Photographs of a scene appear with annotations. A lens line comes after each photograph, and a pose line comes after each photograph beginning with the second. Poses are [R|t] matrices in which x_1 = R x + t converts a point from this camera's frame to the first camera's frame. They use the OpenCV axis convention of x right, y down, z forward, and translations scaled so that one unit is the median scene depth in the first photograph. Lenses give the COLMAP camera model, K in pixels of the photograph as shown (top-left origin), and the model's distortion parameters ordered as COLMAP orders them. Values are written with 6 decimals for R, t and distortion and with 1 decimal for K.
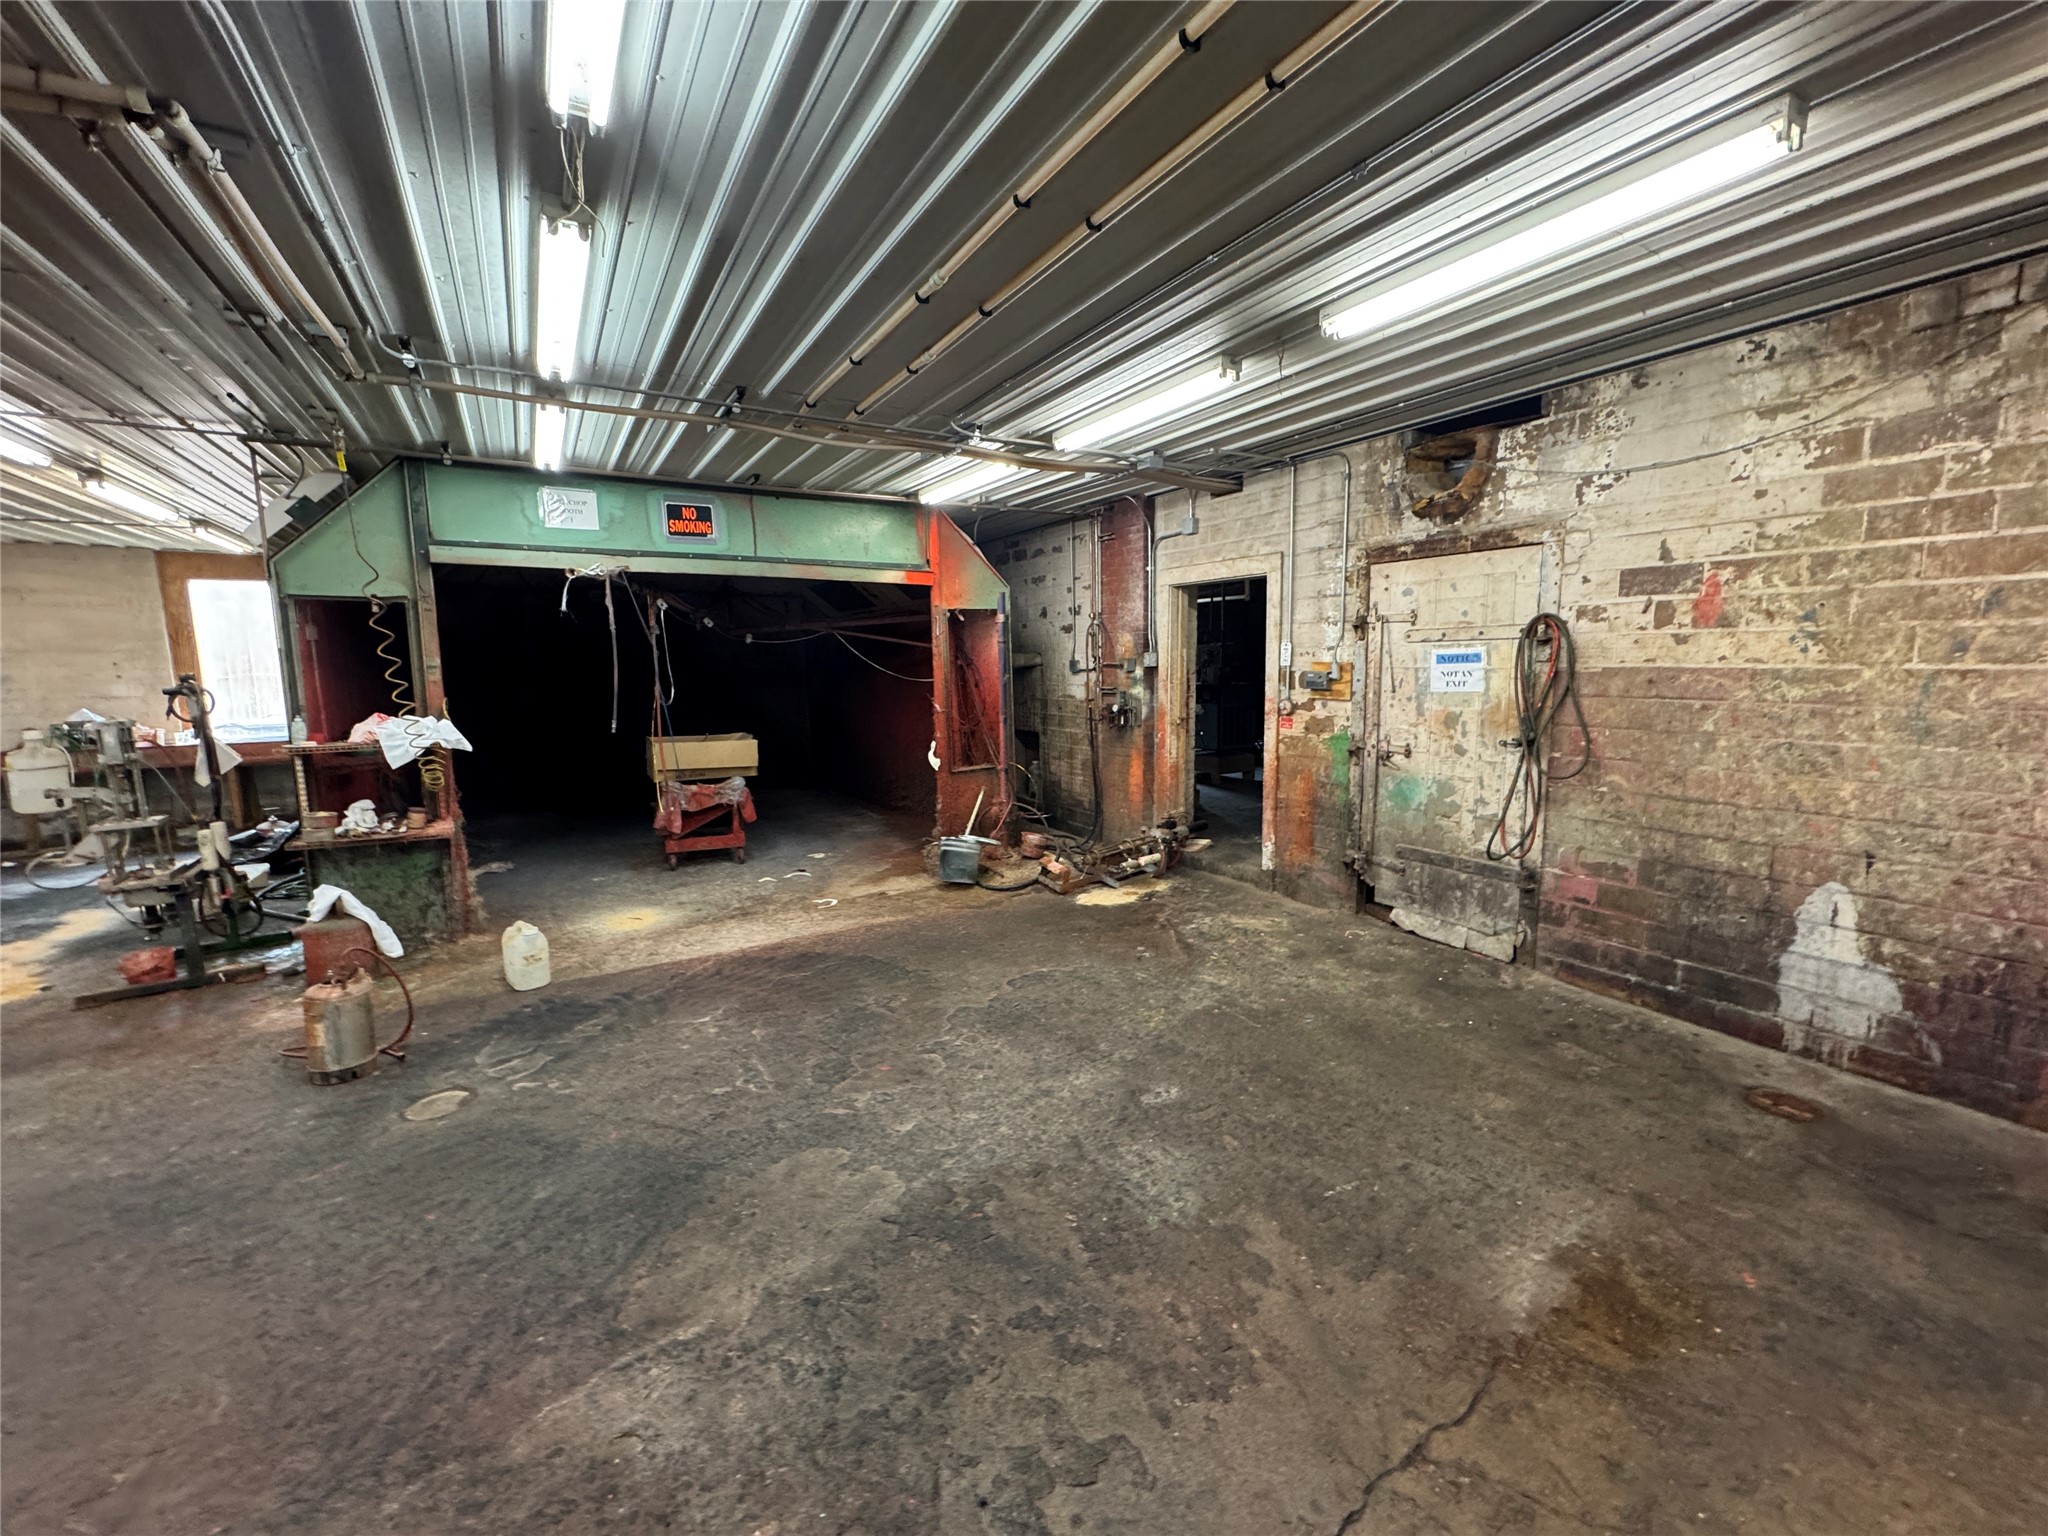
lens RADIAL K [[812.7, 0, 1022.3], [0, 812.7, 765.9], [0, 0, 1]] dist [-0.003084, 0.000789]
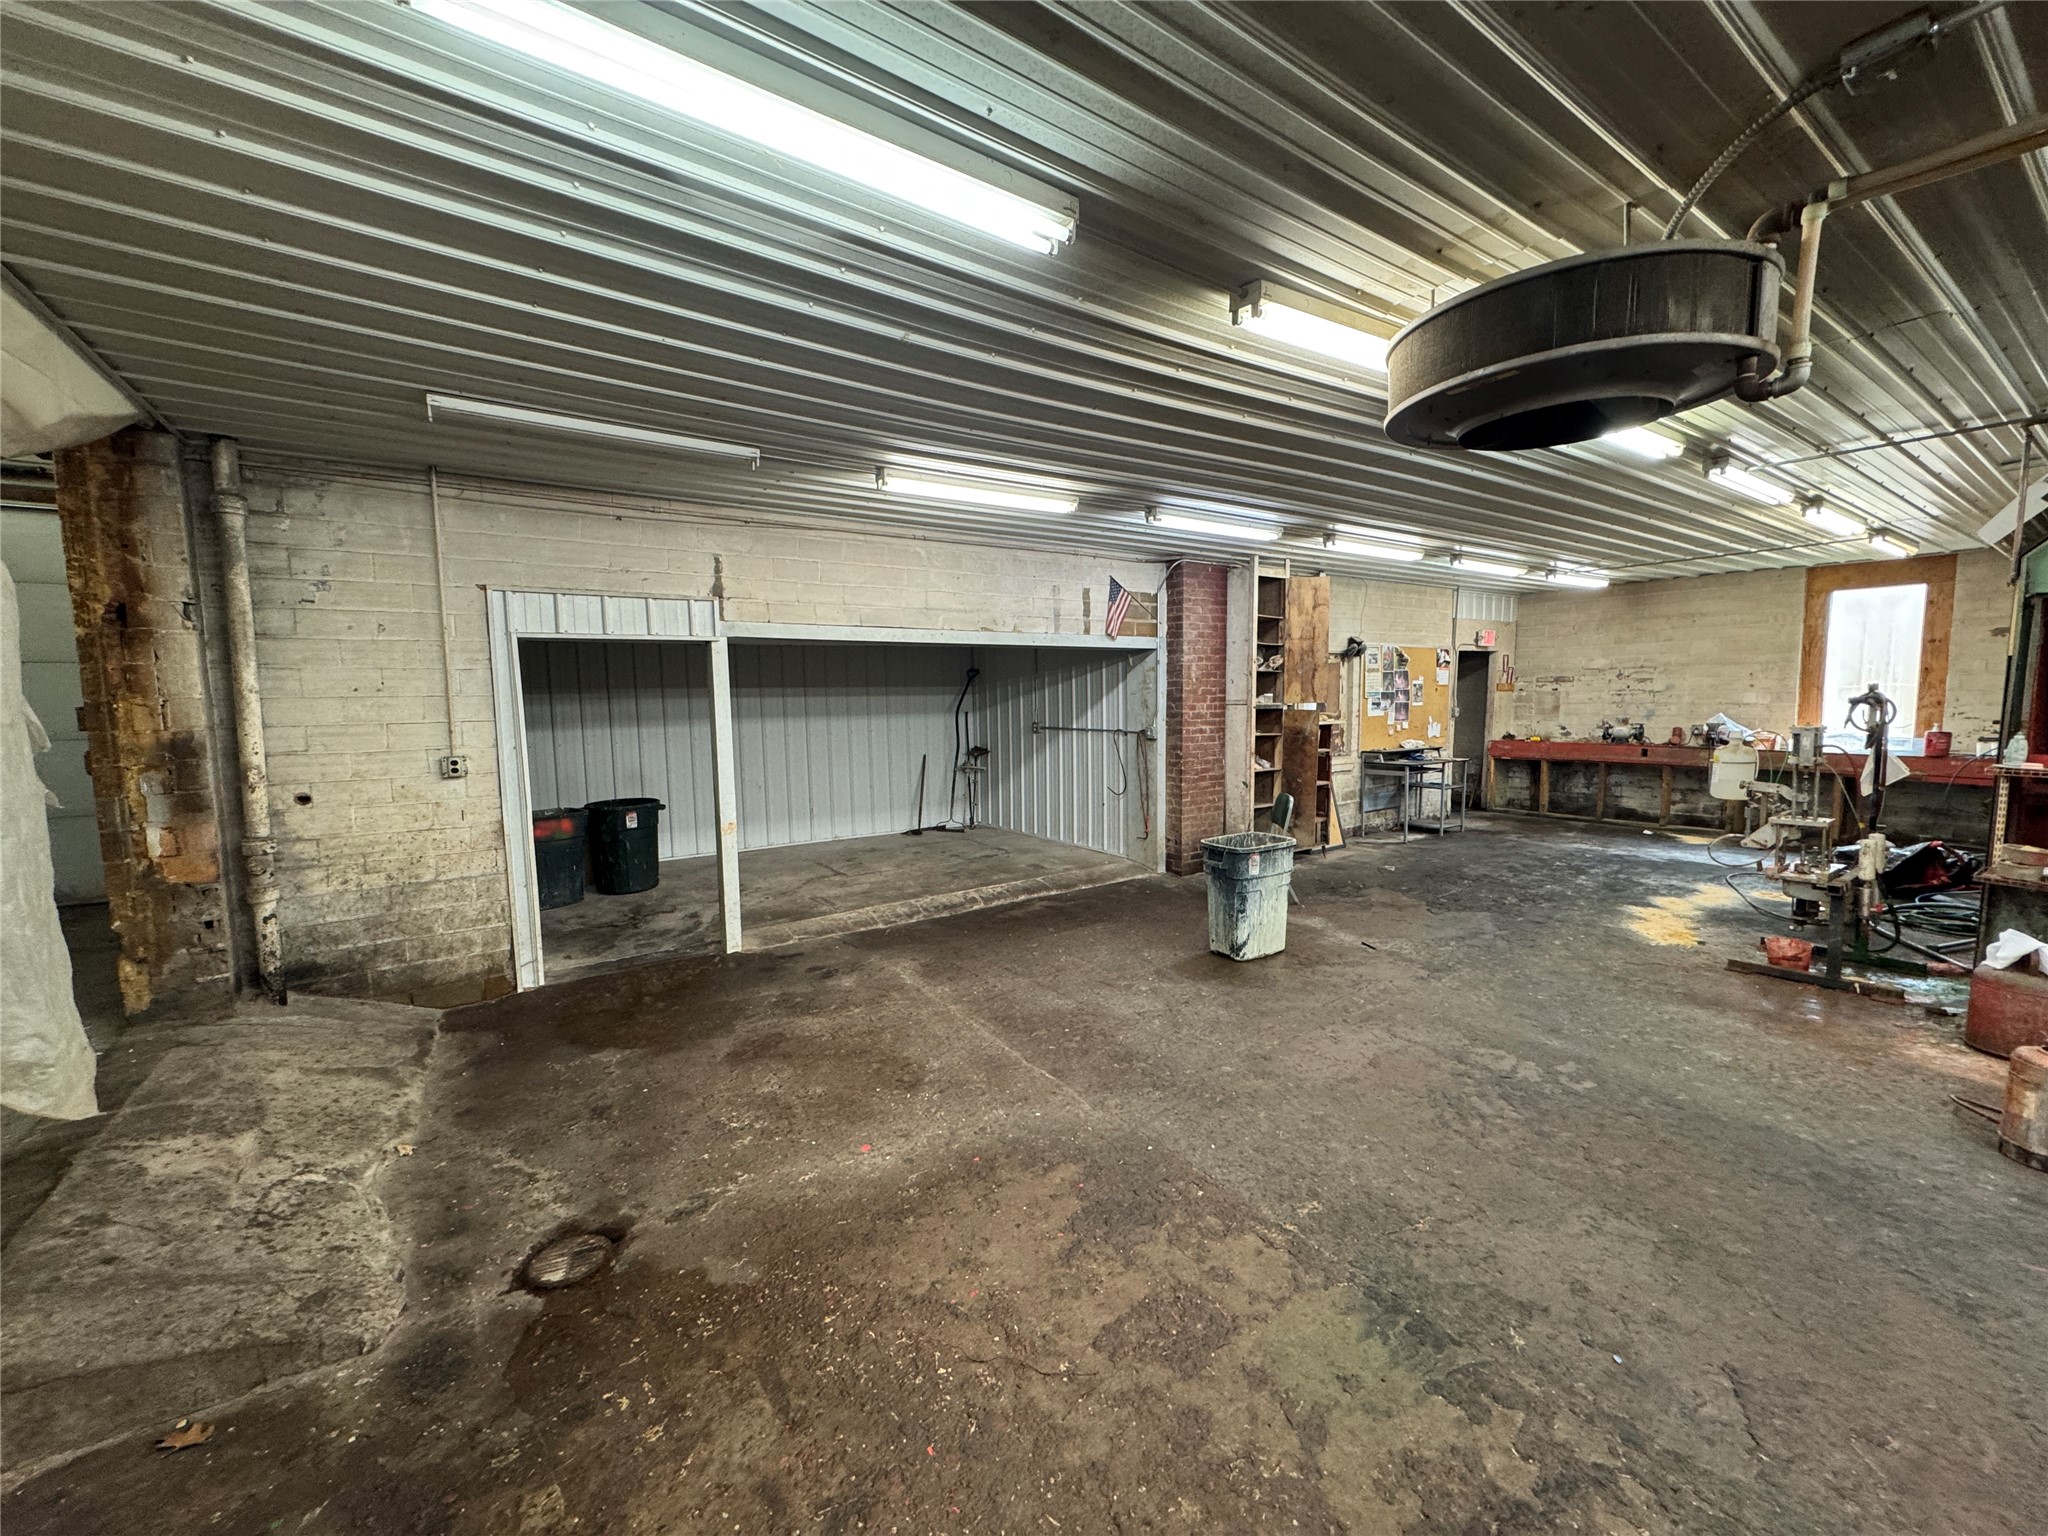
lens RADIAL K [[812.7, 0, 1022.1], [0, 812.7, 766.3], [0, 0, 1]] dist [-0.003084, 0.000789]
pose [[0.057701, 0.105493, -0.992745, -0.088371], [-0.116152, 0.988358, 0.098275, 0.013121], [0.991554, 0.109638, 0.069282, -0.120201]]
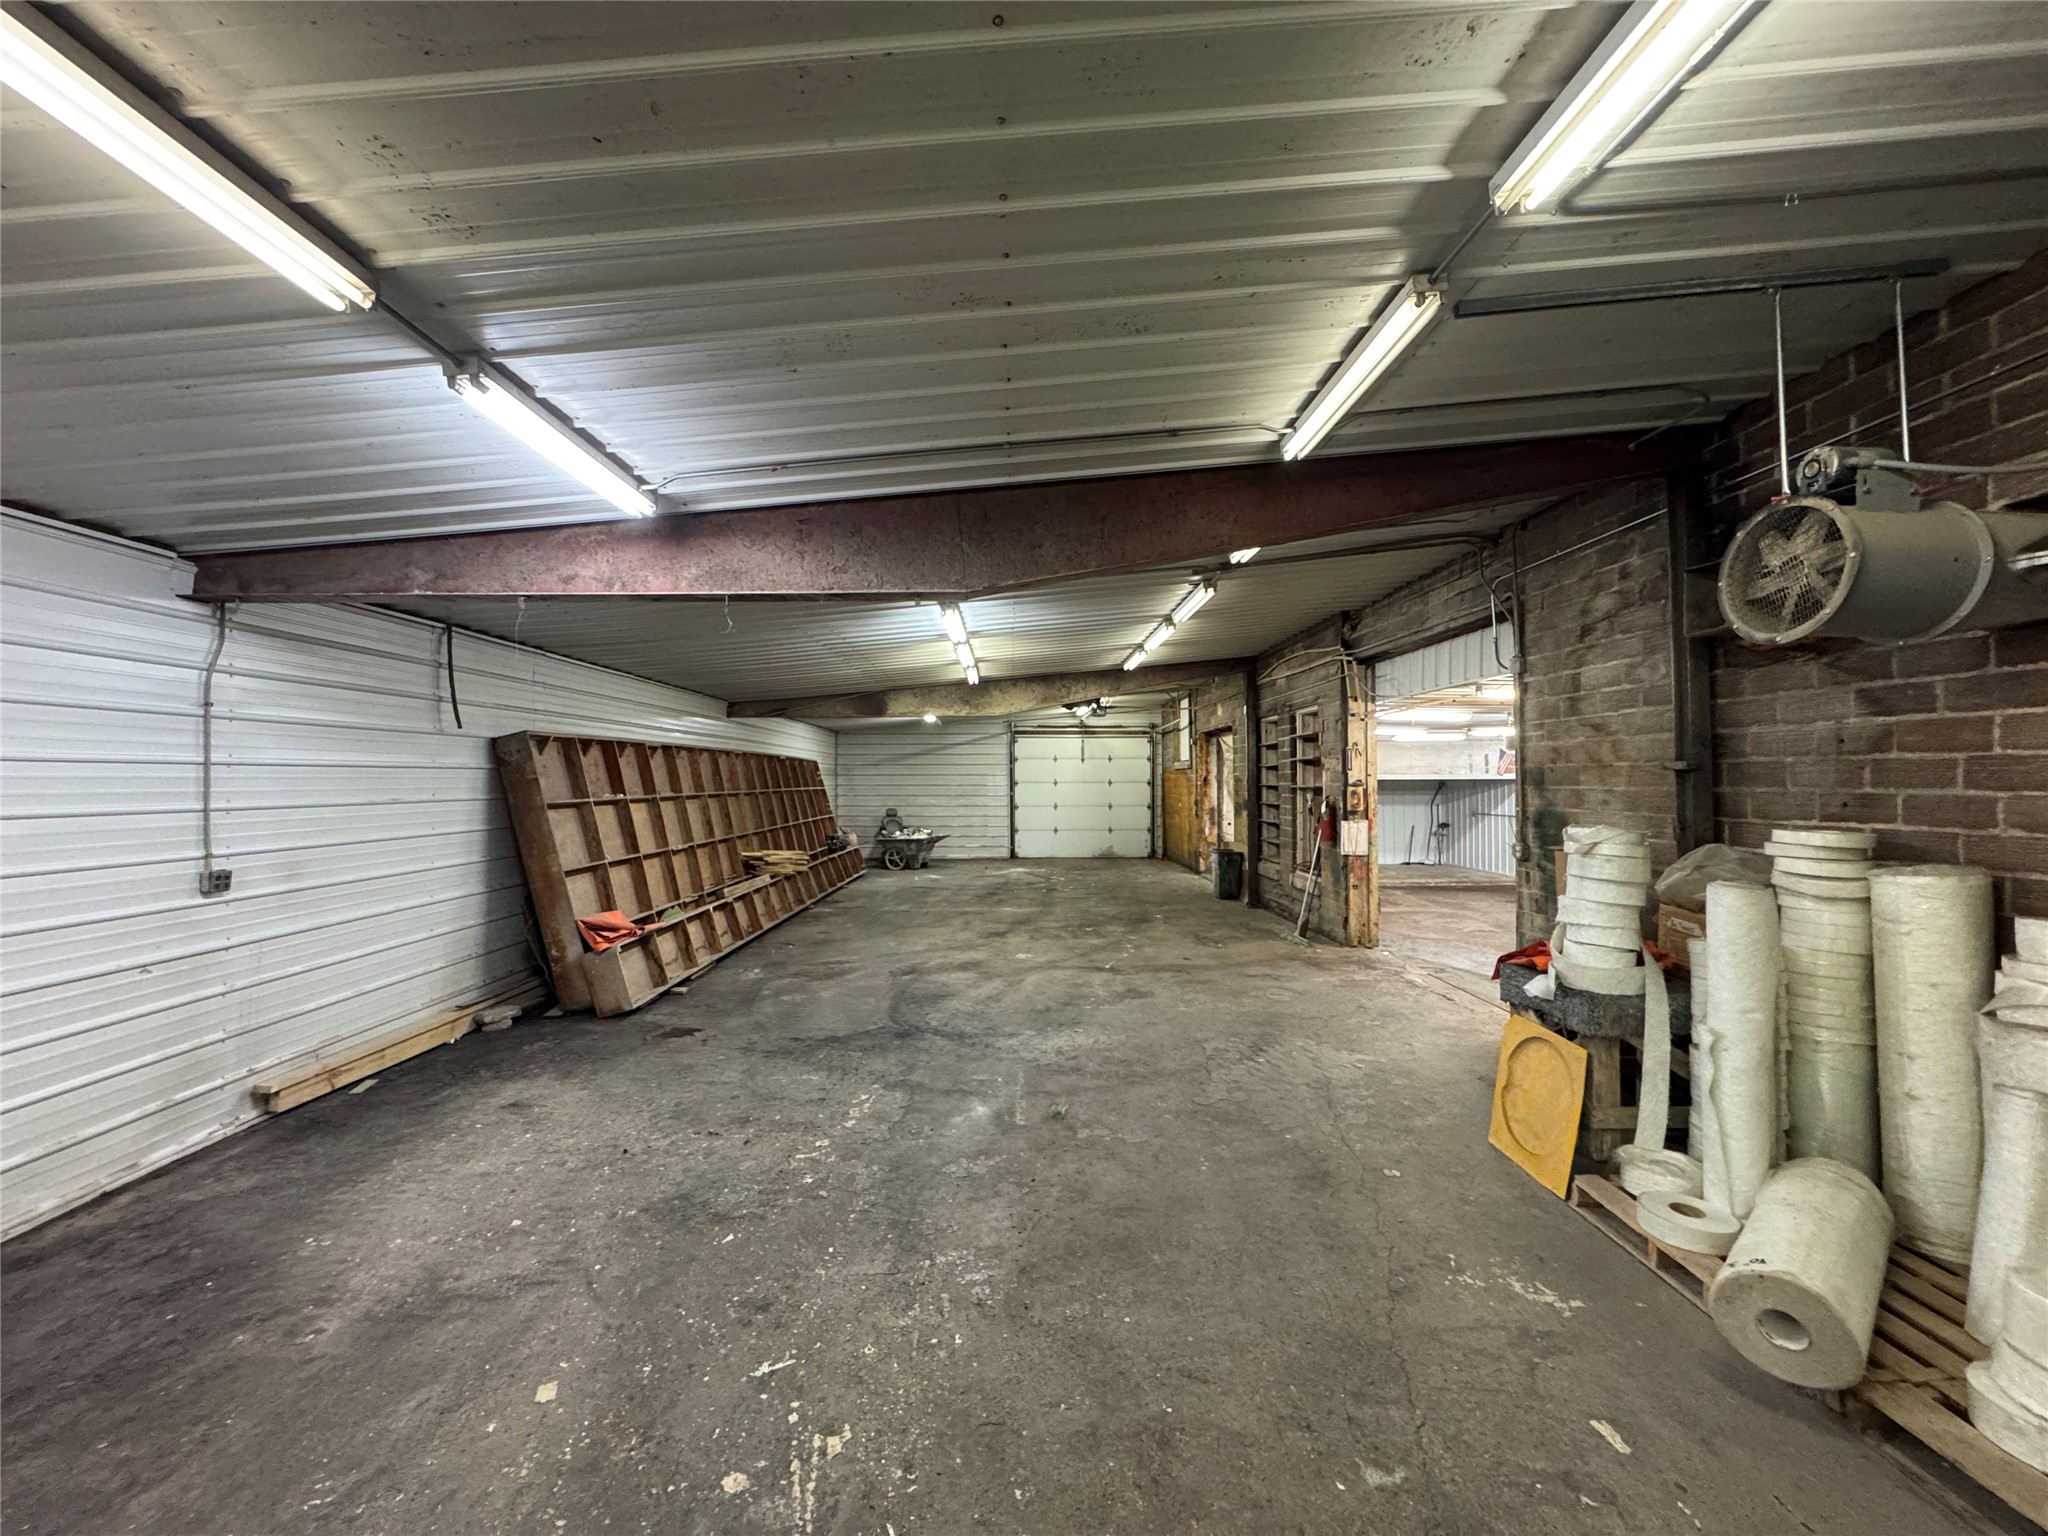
lens RADIAL K [[812.7, 0, 1022.2], [0, 812.7, 773.8], [0, 0, 1]] dist [-0.003084, 0.000789]
pose [[-0.507895, 0.012359, -0.861330, 2.500554], [-0.098738, 0.992472, 0.072463, -0.153199], [0.855741, 0.121850, -0.502851, 0.127539]]
